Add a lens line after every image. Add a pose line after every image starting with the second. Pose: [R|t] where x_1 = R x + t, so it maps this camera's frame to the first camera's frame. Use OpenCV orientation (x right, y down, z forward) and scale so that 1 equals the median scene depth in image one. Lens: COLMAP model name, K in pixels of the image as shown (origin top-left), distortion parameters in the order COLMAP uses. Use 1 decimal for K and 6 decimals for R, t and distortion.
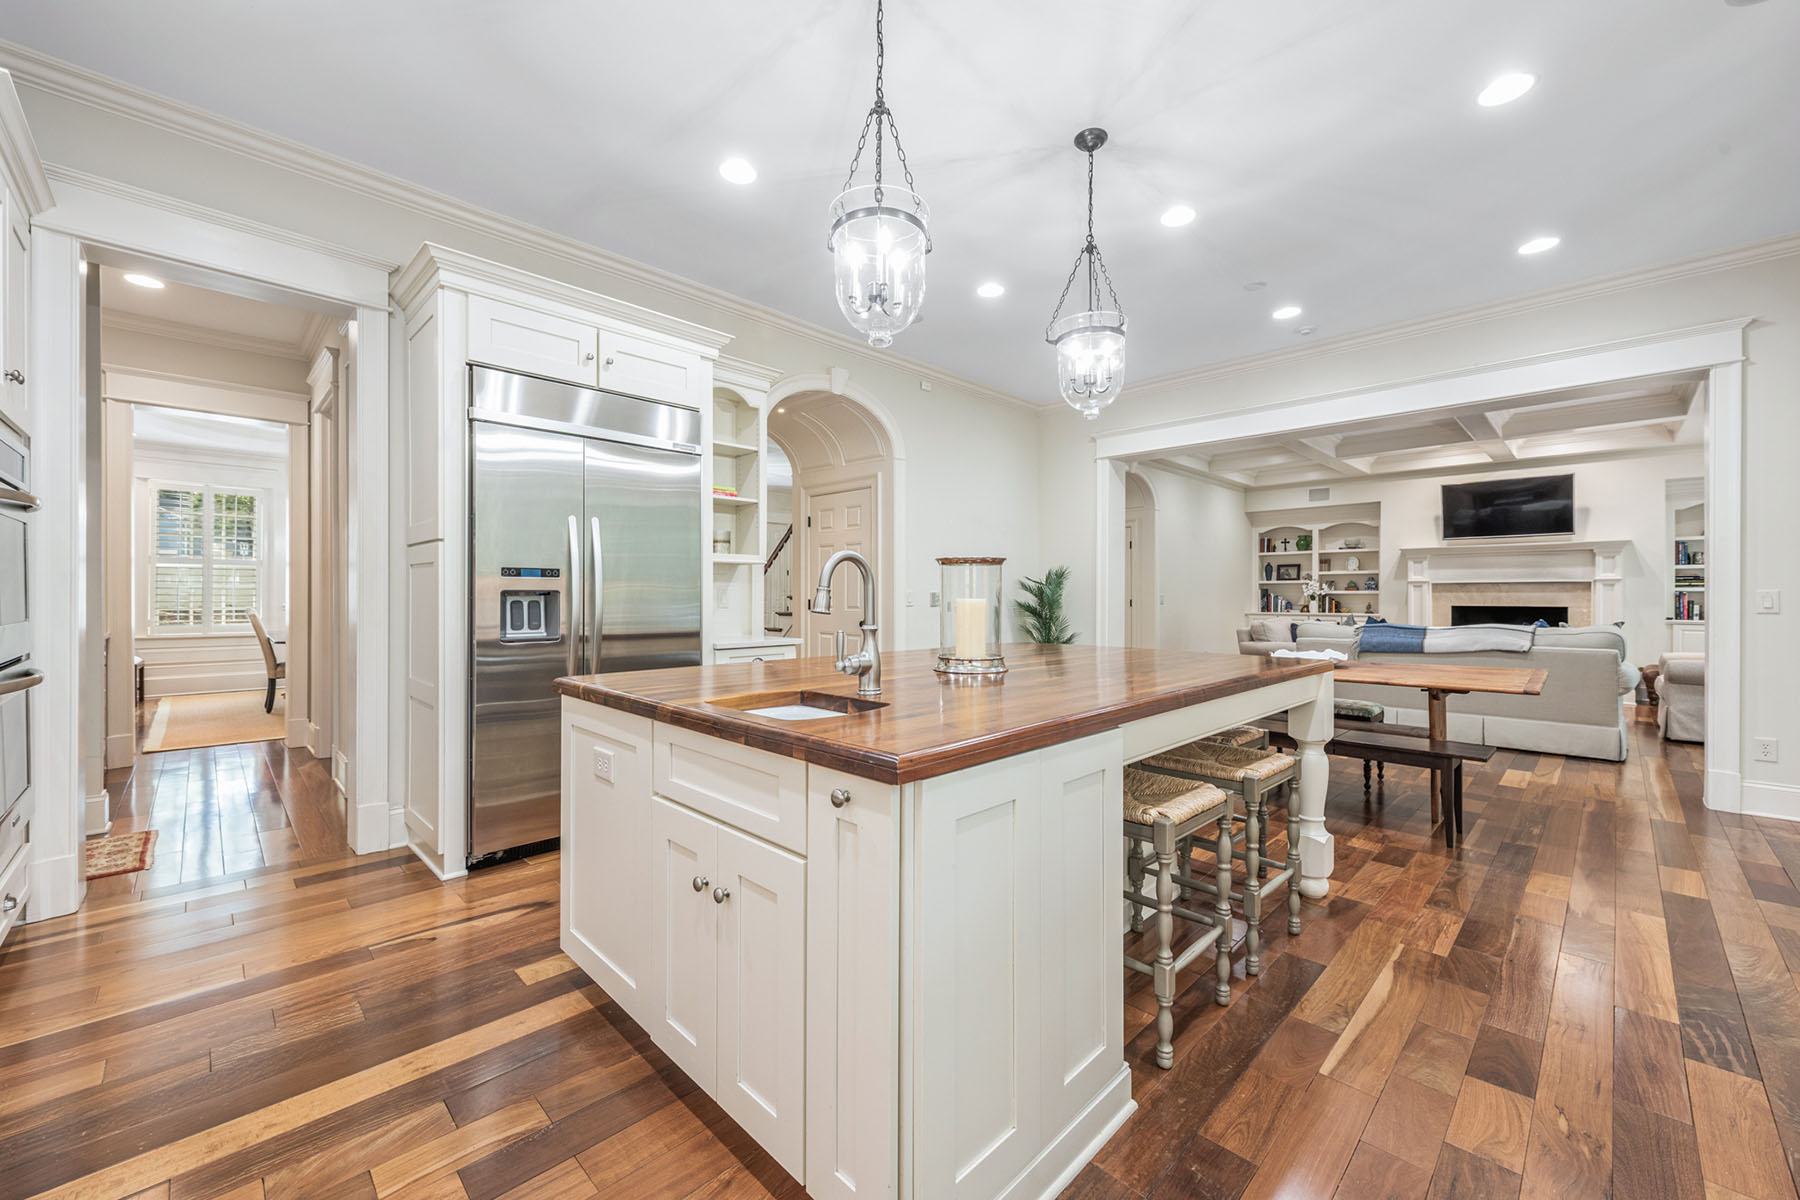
lens RADIAL K [[697.7, 0, 911.4], [0, 697.7, 596.9], [0, 0, 1]] dist [0.002415, -0.000216]
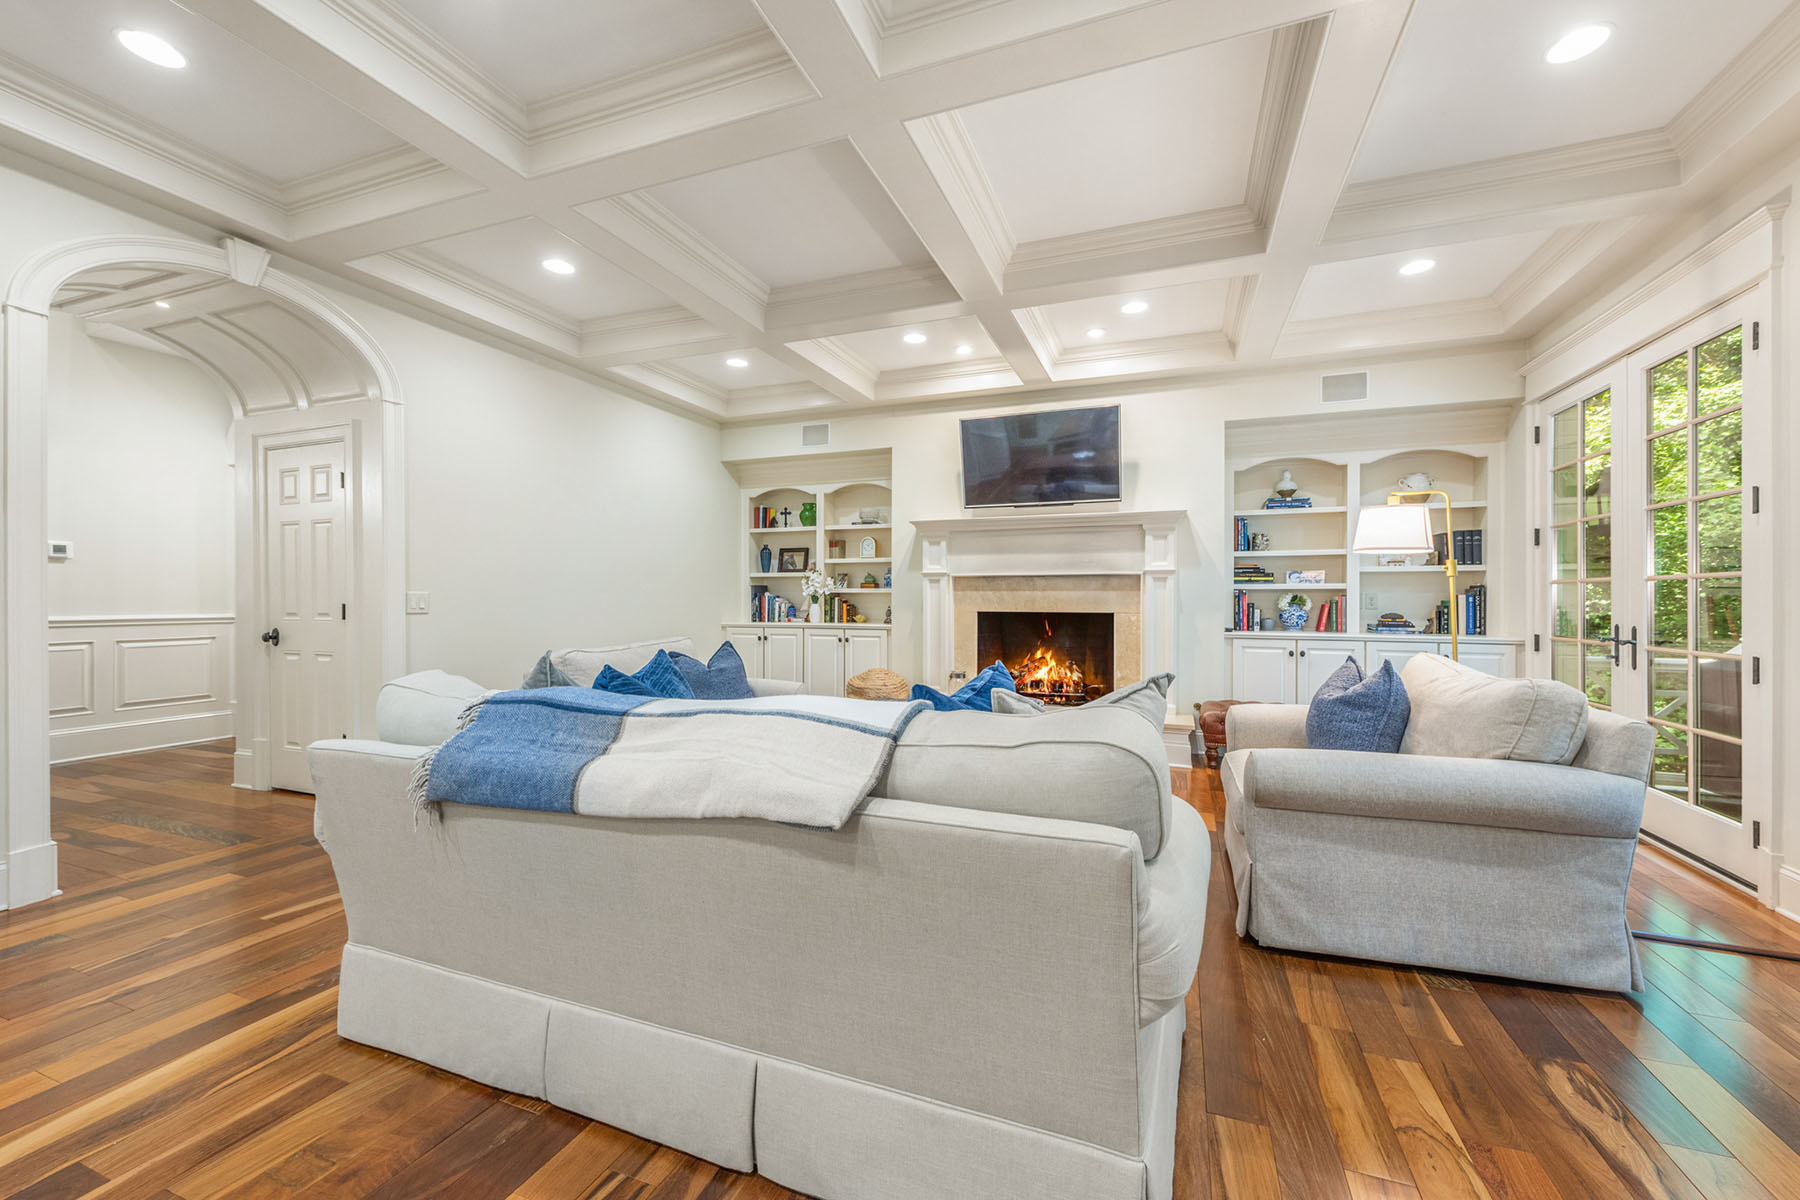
lens RADIAL K [[697.7, 0, 911.4], [0, 697.7, 596.9], [0, 0, 1]] dist [0.002415, -0.000216]
pose [[0.911695, 0.002300, 0.410860, 0.427479], [-0.000946, 0.999993, -0.003500, 0.001511], [-0.410866, 0.002802, 0.911692, 0.414447]]
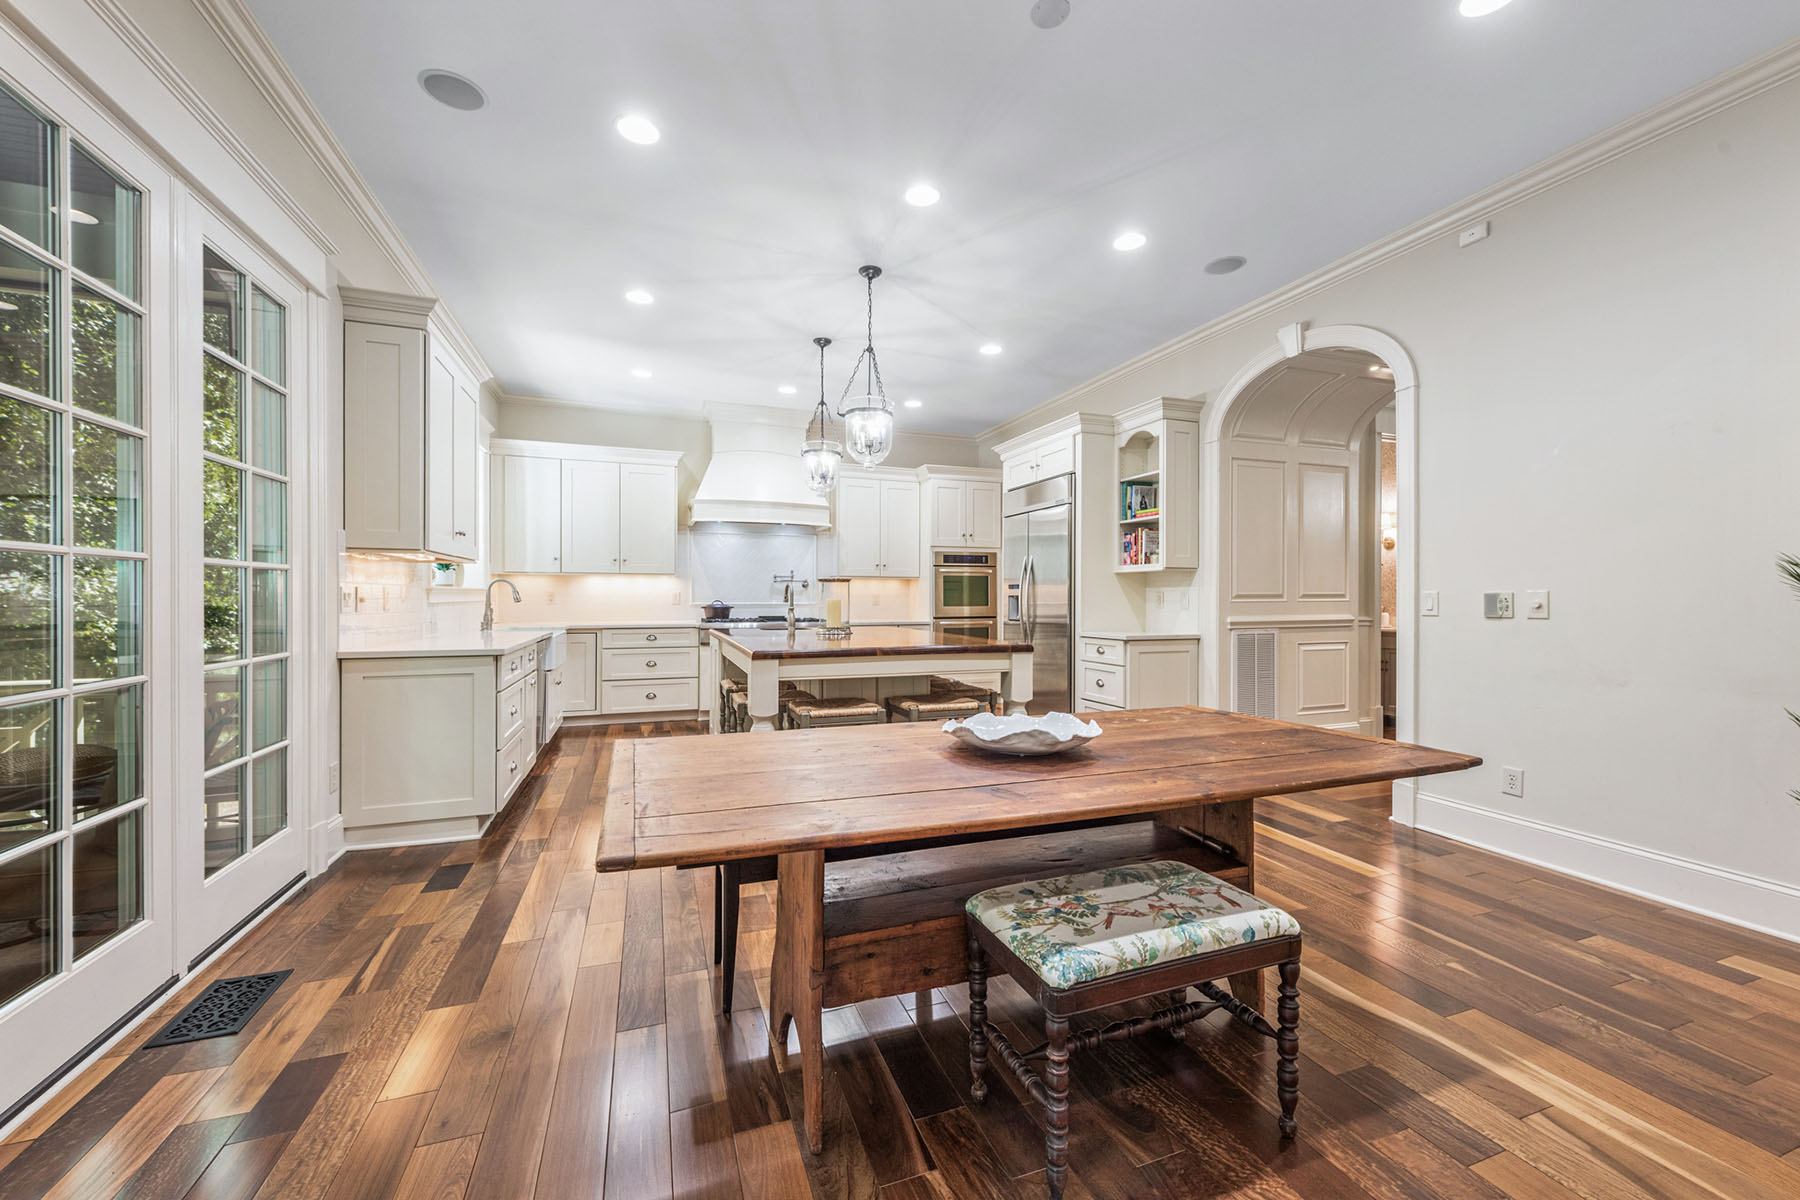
lens RADIAL K [[697.7, 0, 911.4], [0, 697.7, 596.9], [0, 0, 1]] dist [0.002415, -0.000216]
pose [[-0.410670, -0.004042, -0.911775, 1.485784], [-0.003739, 0.999989, -0.002749, 0.001130], [0.911777, 0.002280, -0.410680, 1.638004]]
